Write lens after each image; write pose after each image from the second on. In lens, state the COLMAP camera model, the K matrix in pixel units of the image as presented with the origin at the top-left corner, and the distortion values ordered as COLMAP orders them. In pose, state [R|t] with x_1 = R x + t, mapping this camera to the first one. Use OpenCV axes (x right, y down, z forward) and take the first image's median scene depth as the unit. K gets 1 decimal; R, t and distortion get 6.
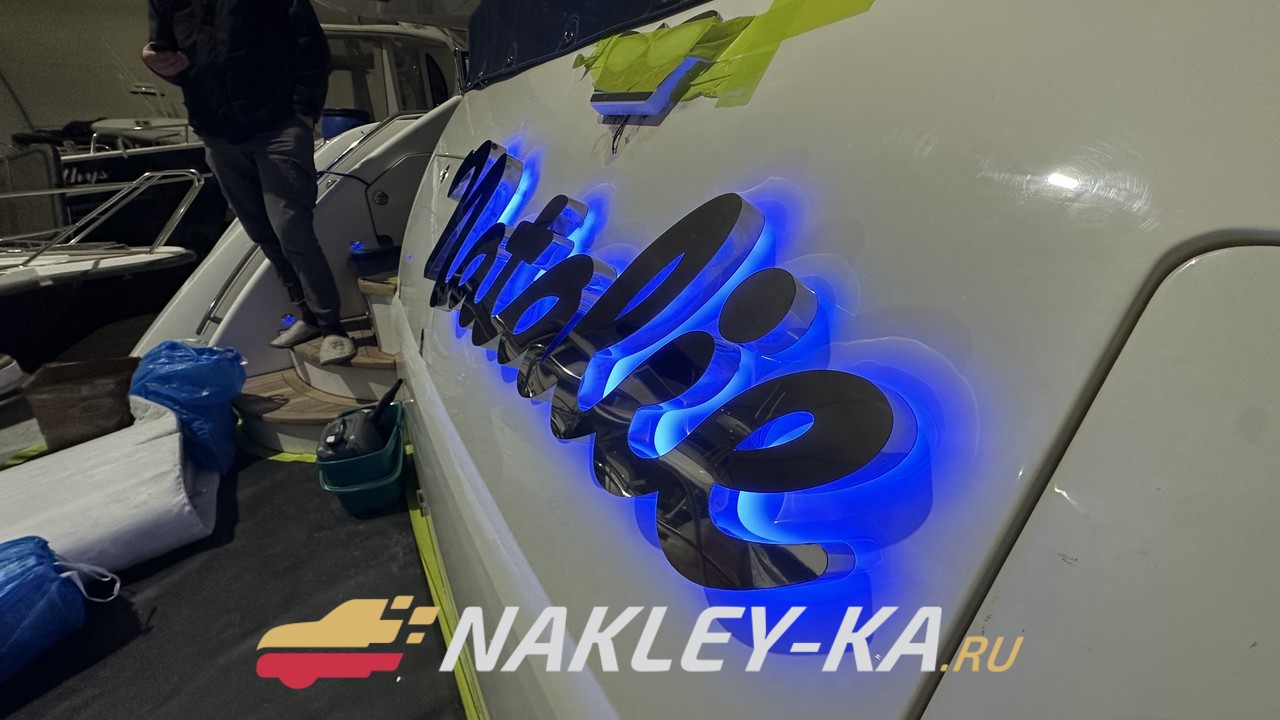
lens RADIAL K [[511.1, 0, 640.0], [0, 511.1, 360.0], [0, 0, 1]] dist [-0.009756, -0.000033]
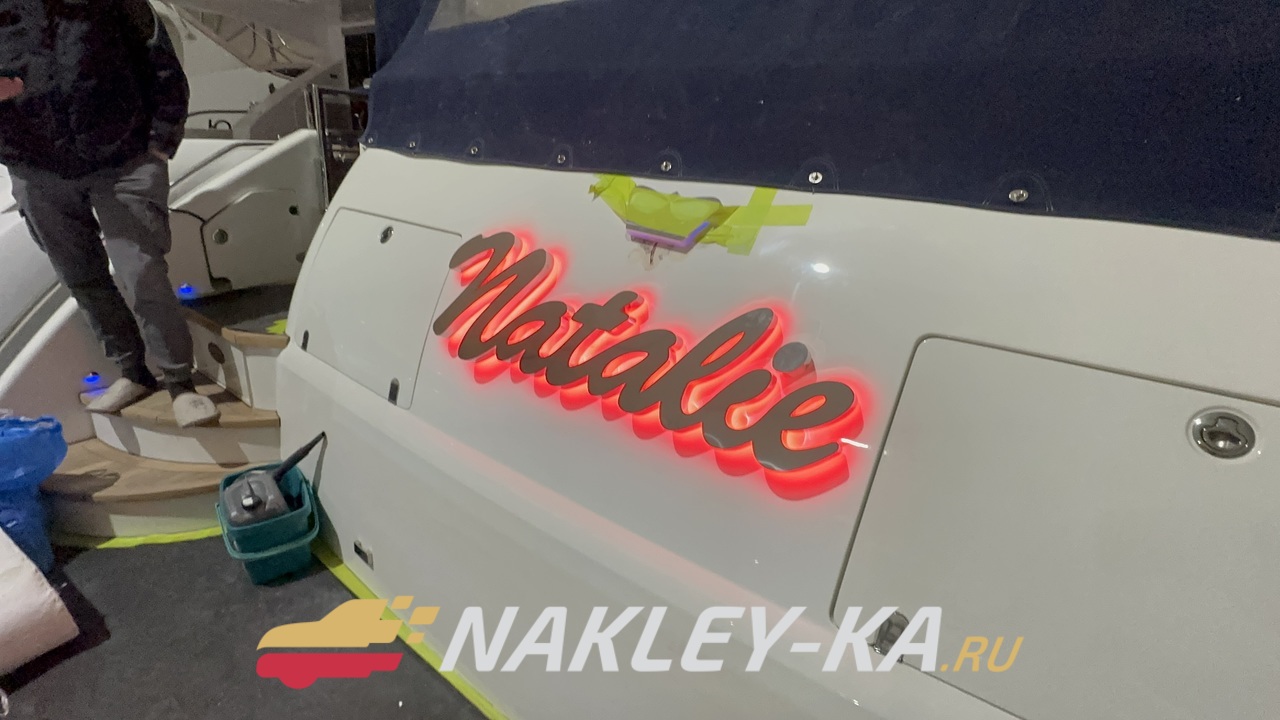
lens RADIAL K [[584.7, 0, 640.0], [0, 584.7, 360.0], [0, 0, 1]] dist [-0.003412, -0.000629]
pose [[0.928357, -0.045387, 0.368909, -0.276175], [0.069057, 0.996298, -0.051206, -0.000499], [-0.365219, 0.073013, 0.928054, -0.250538]]
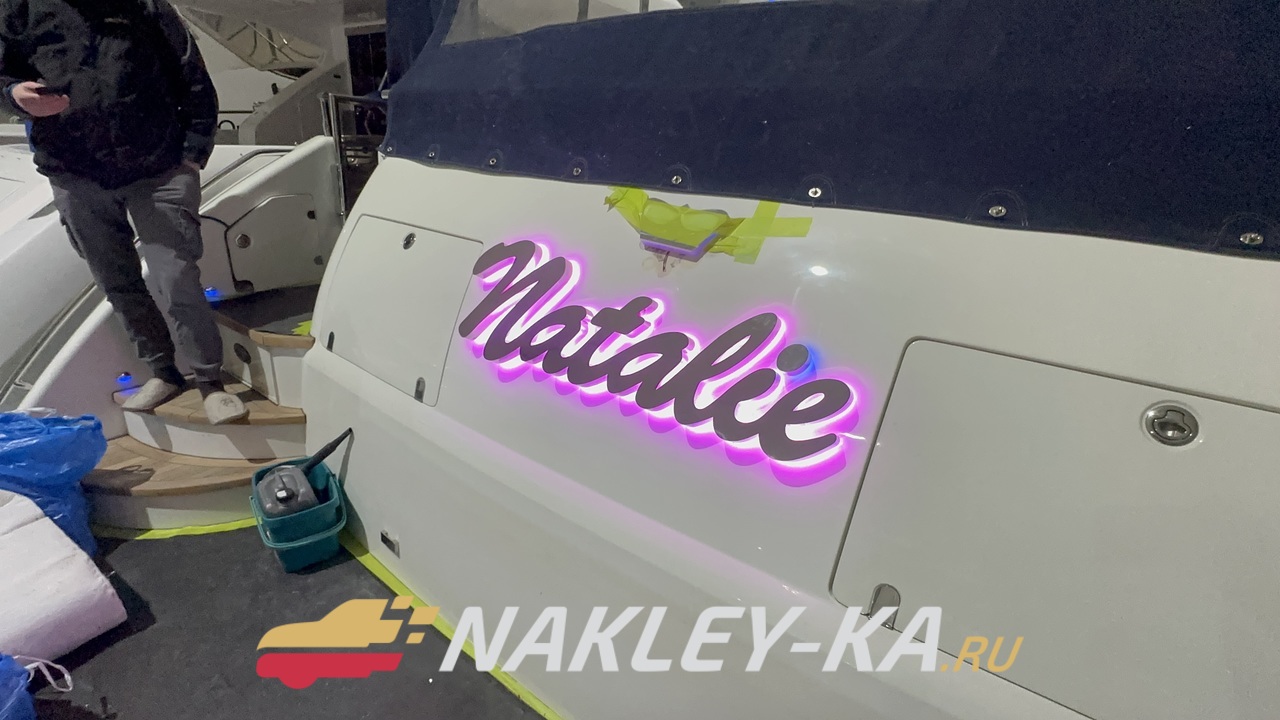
lens RADIAL K [[584.7, 0, 640.0], [0, 584.7, 360.0], [0, 0, 1]] dist [-0.003412, -0.000629]
pose [[0.928176, -0.053412, 0.368287, -0.312342], [0.074501, 0.996282, -0.043272, -0.004491], [-0.364607, 0.067602, 0.928704, -0.297089]]
